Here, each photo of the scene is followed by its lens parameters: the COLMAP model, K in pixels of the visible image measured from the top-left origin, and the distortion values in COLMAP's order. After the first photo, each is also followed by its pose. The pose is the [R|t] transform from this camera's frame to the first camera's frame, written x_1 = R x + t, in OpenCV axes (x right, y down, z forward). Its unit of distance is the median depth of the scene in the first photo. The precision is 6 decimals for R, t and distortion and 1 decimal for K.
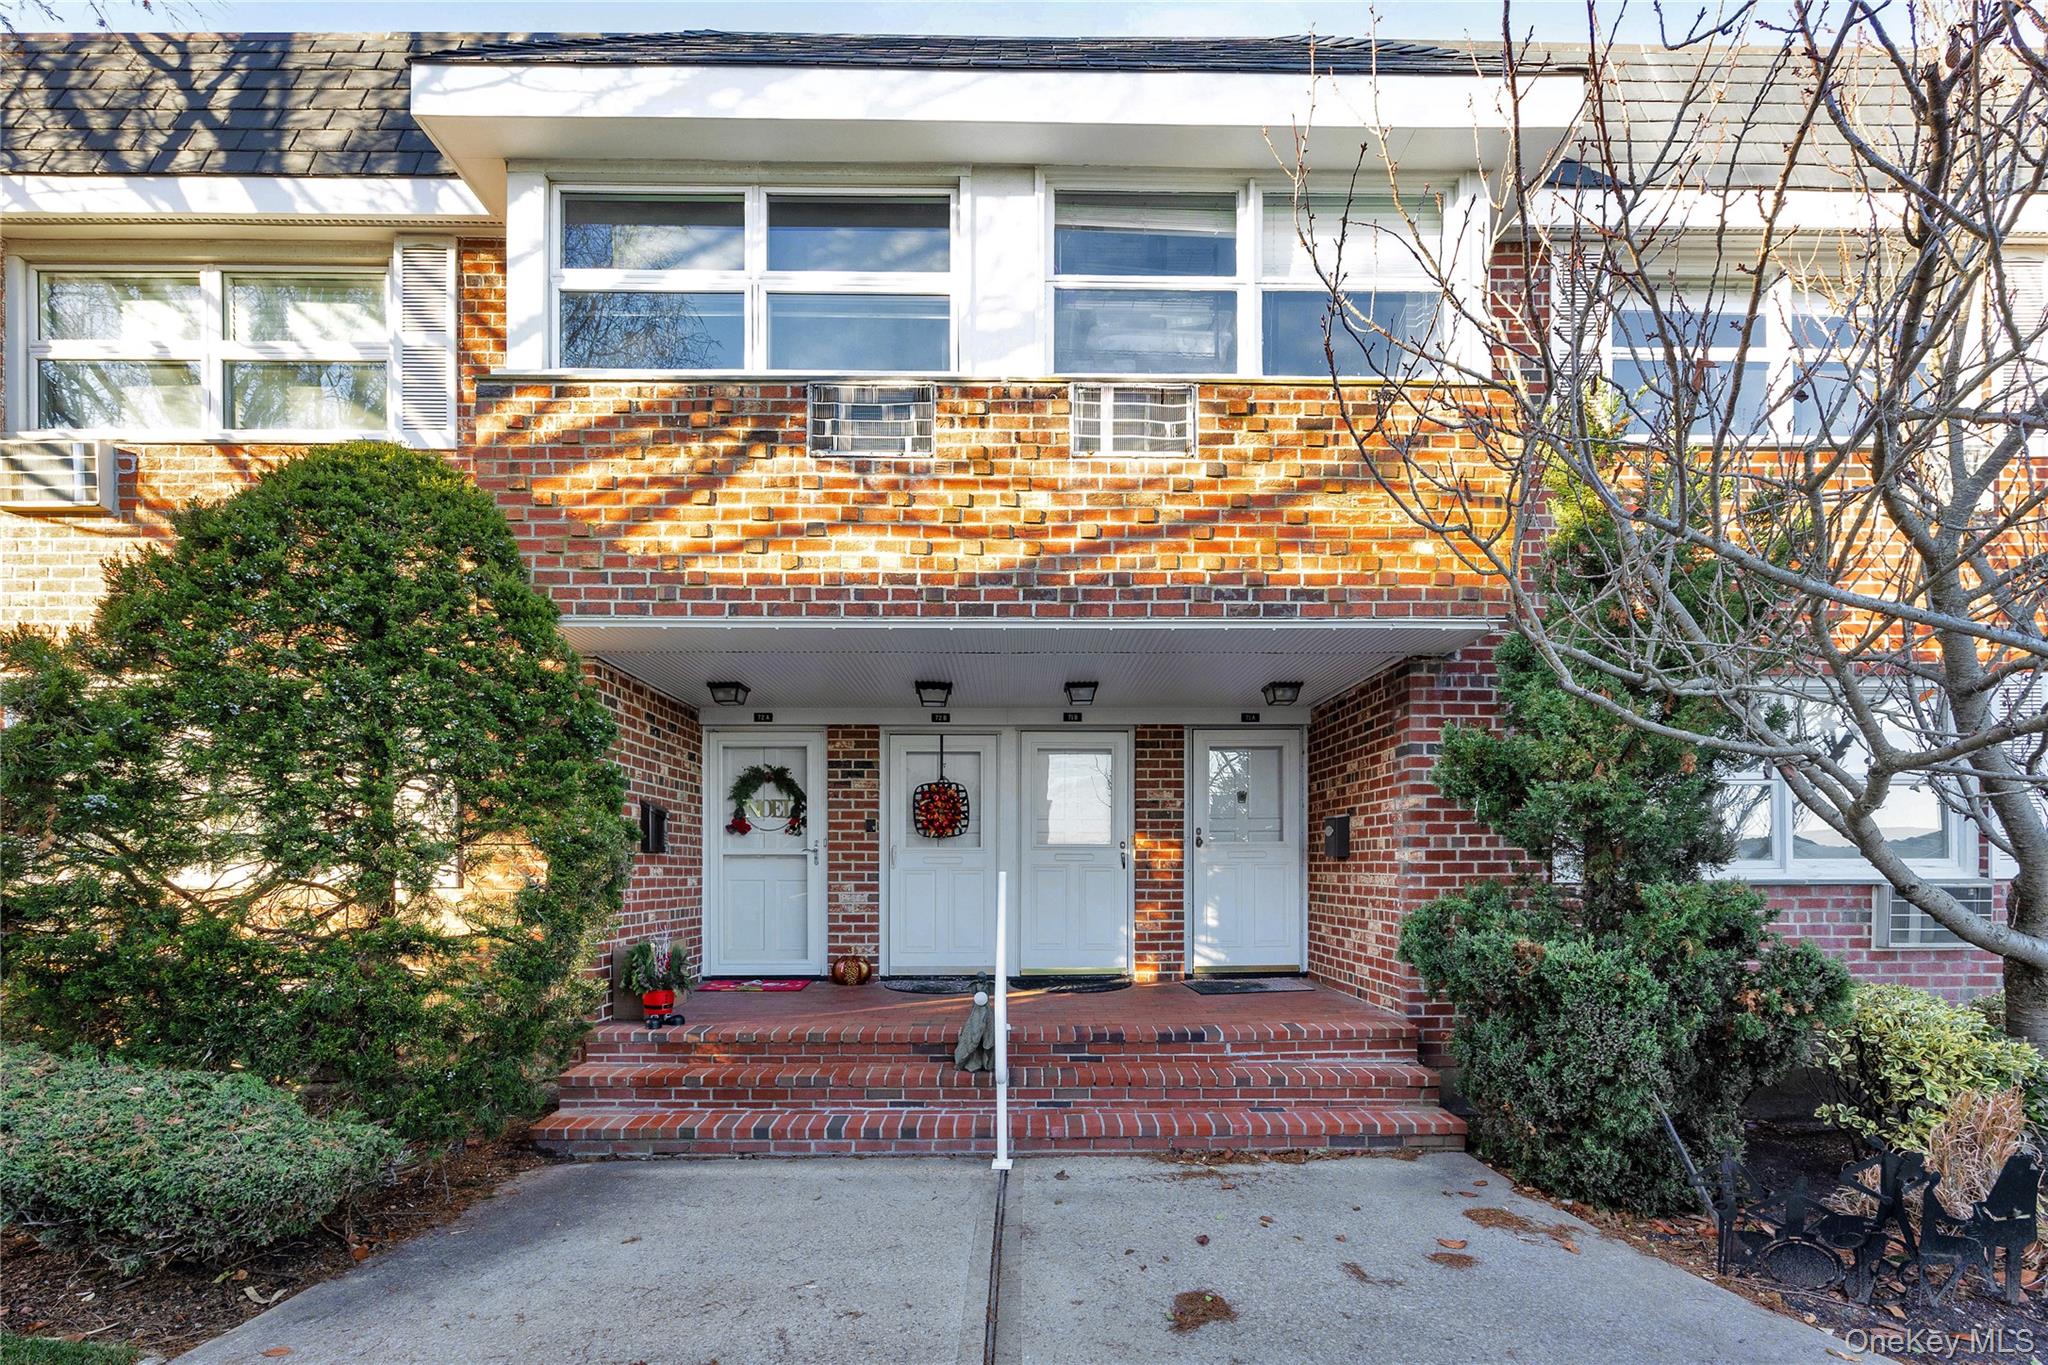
lens RADIAL K [[884.5, 0, 1026.6], [0, 884.5, 874.2], [0, 0, 1]] dist [-0.002042, -0.000340]
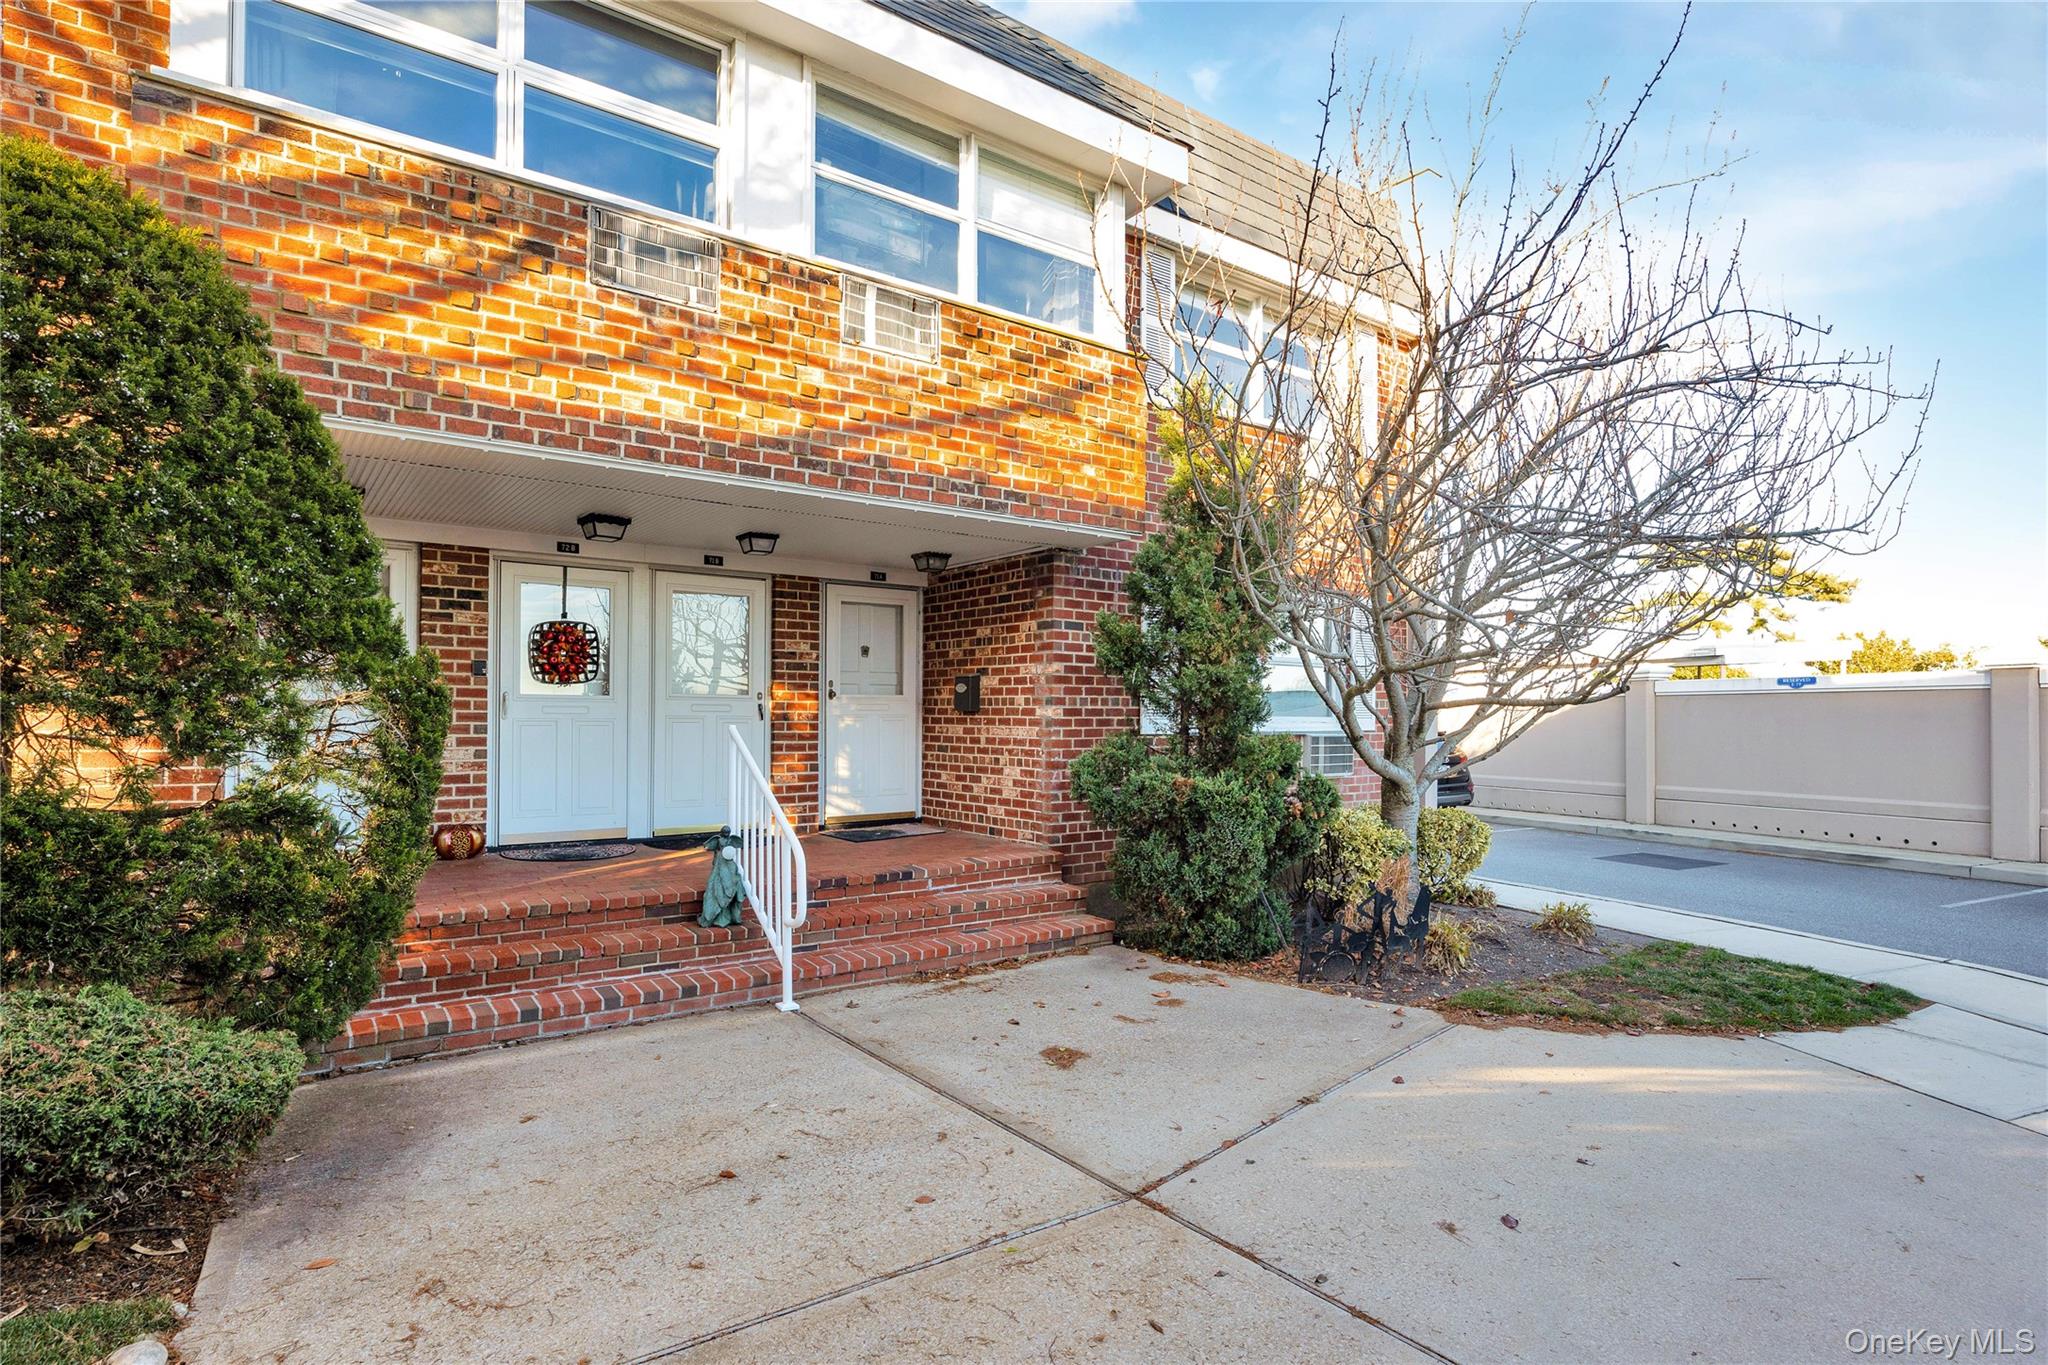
lens RADIAL K [[1072.0, 0, 1020.4], [0, 1072.0, 711.8], [0, 0, 1]] dist [-0.006187, -0.001270]
pose [[0.805794, 0.008683, 0.592132, -0.532190], [-0.004204, 0.999951, -0.008942, -0.009332], [-0.592181, 0.004716, 0.805791, -0.176416]]
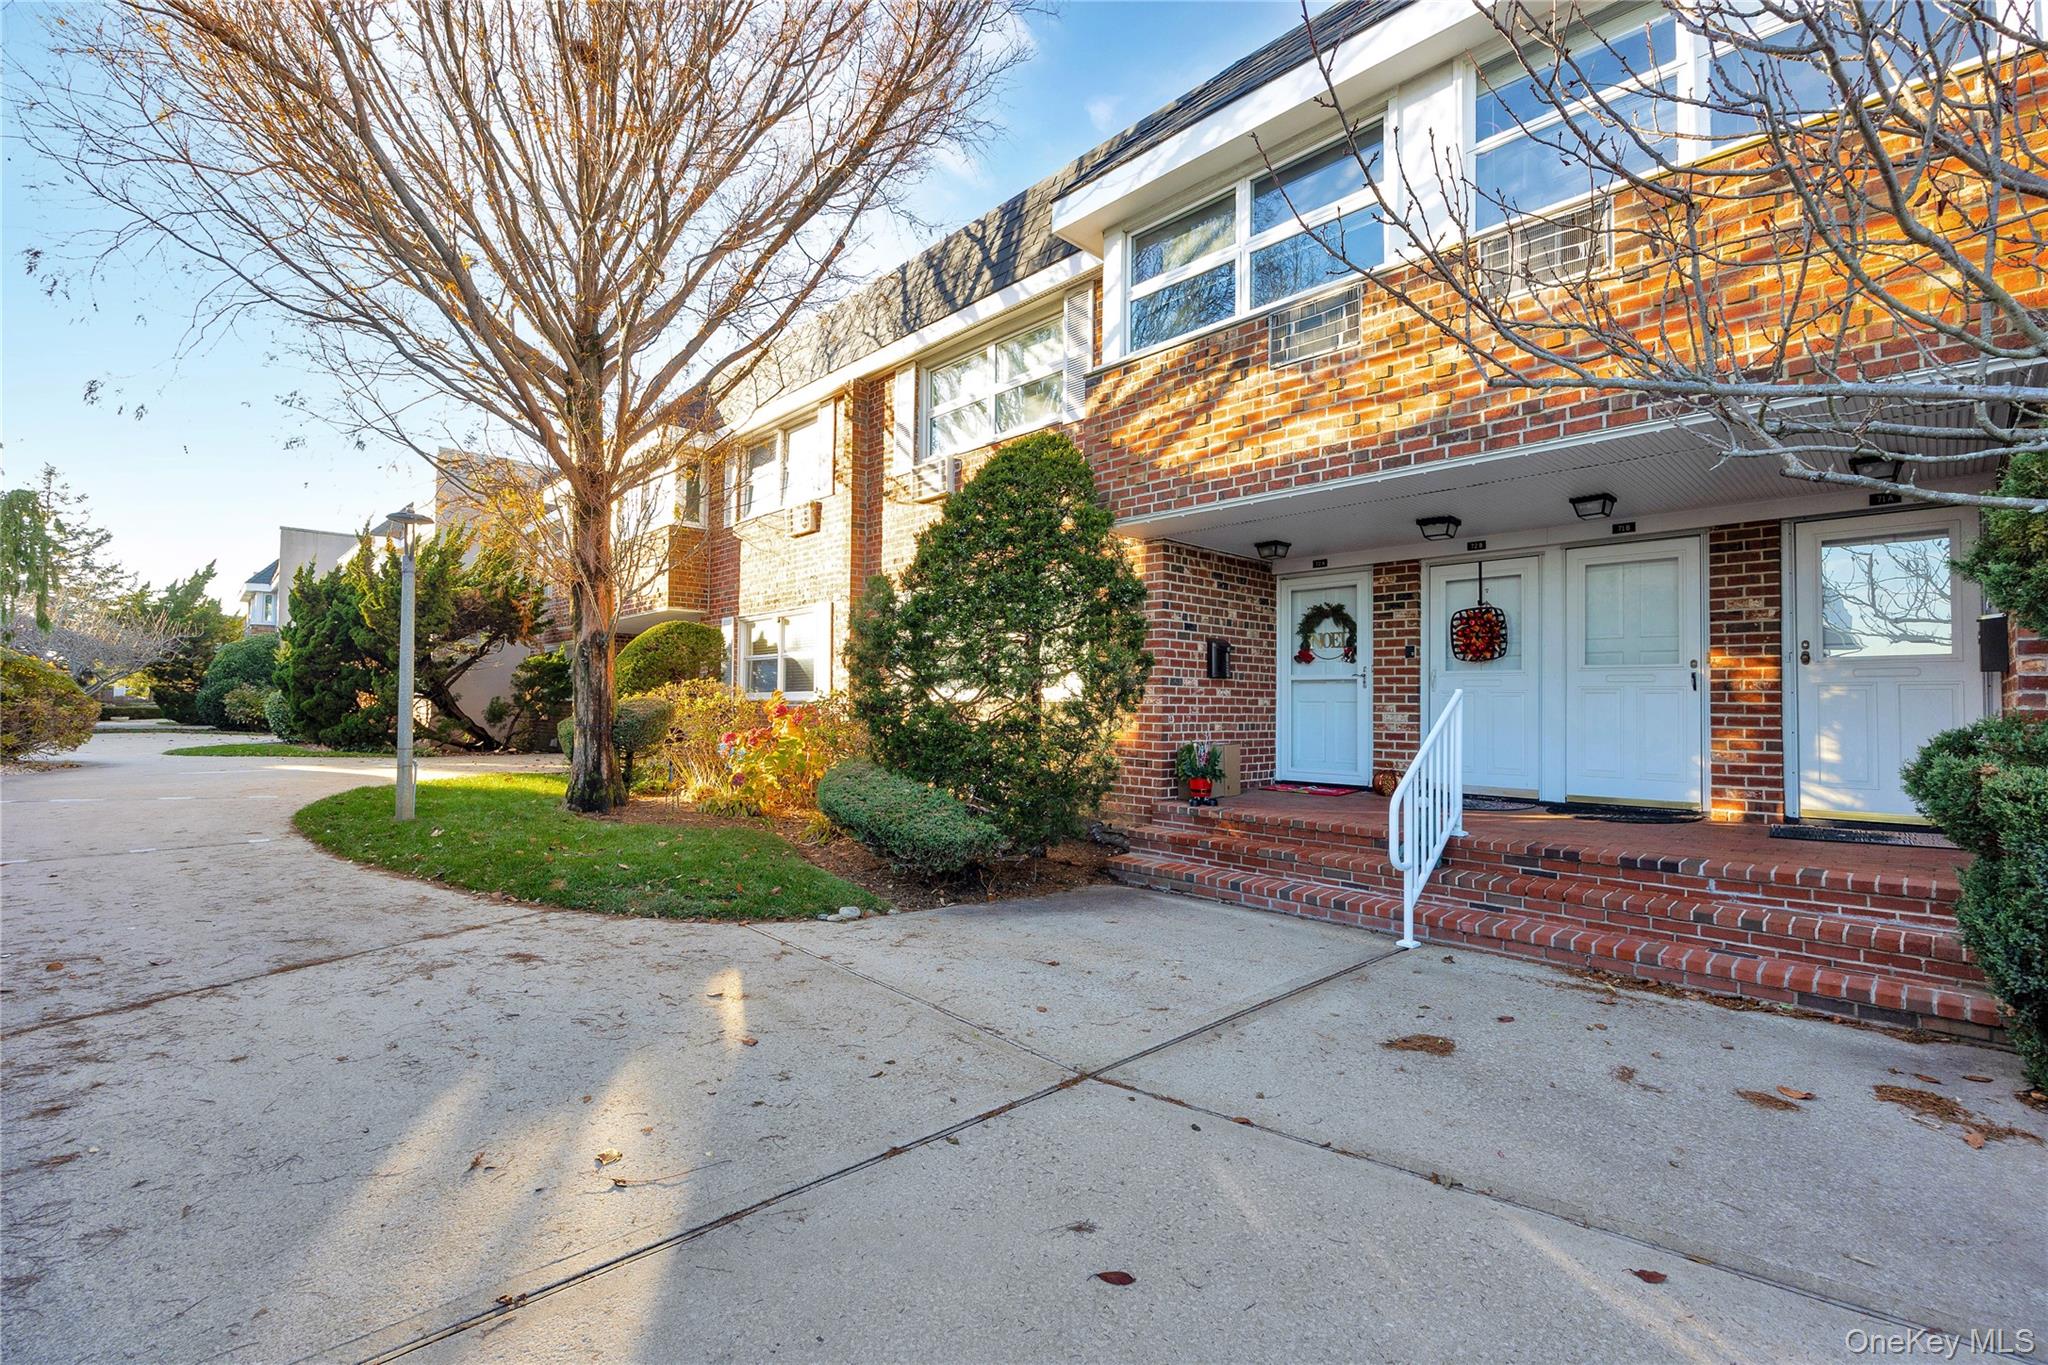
lens RADIAL K [[909.4, 0, 1024.0], [0, 909.4, 682.5], [0, 0, 1]] dist [-0.009758, 0.000172]
pose [[0.673369, -0.010510, -0.739232, 0.482889], [-0.014257, 0.999528, -0.027198, 0.029558], [0.739169, 0.028854, 0.672902, -0.152552]]
